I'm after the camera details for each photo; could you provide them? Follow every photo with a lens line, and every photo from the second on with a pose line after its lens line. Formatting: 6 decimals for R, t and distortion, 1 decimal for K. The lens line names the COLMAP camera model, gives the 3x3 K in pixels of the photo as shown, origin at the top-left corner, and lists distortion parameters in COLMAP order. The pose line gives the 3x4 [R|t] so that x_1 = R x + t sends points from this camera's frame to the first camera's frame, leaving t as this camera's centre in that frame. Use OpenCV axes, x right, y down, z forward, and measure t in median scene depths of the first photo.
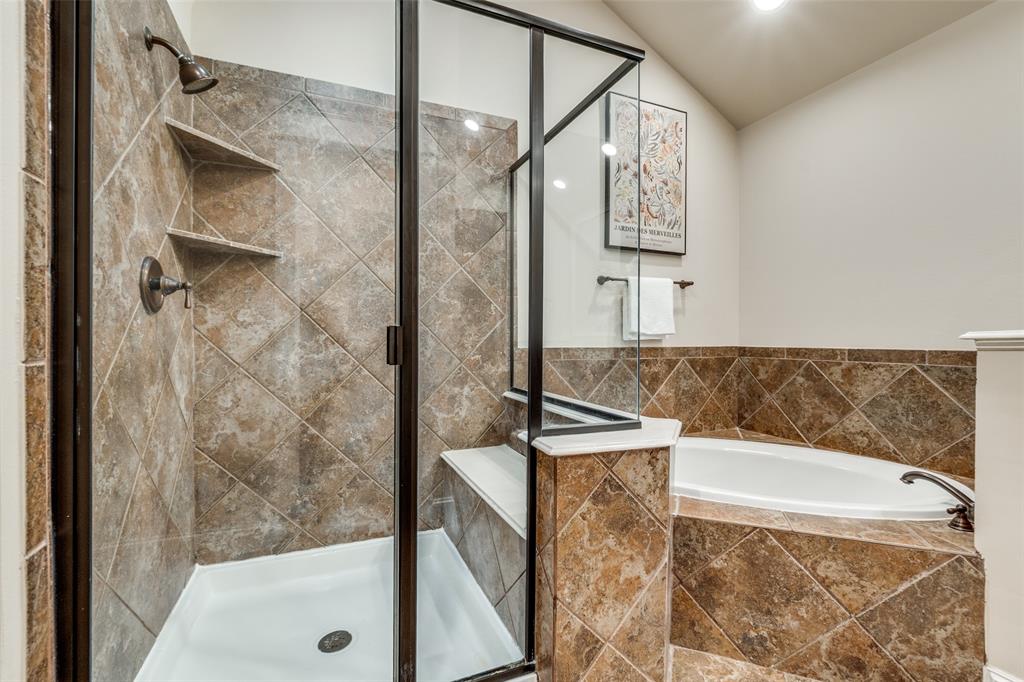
lens RADIAL K [[446.1, 0, 512.5], [0, 446.1, 341.0], [0, 0, 1]] dist [0.001887, 0.000526]
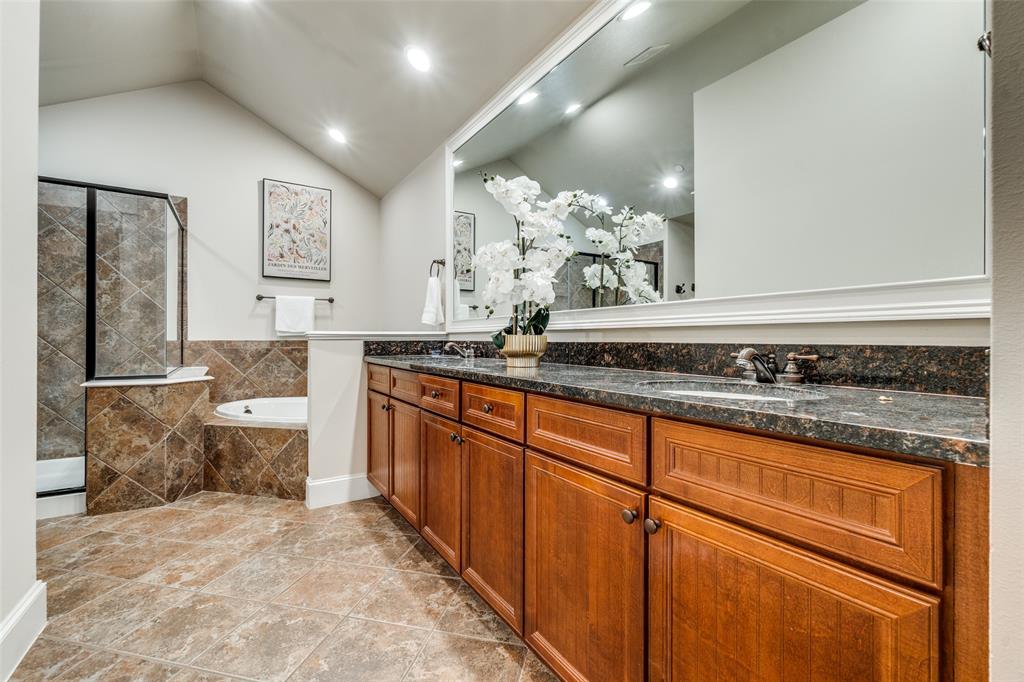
lens RADIAL K [[446.1, 0, 511.4], [0, 446.1, 339.6], [0, 0, 1]] dist [0.001887, 0.000526]
pose [[0.989320, 0.001422, 0.145754, 1.055215], [-0.001535, 0.999999, 0.000661, 0.011165], [-0.145753, -0.000878, 0.989321, -0.849985]]
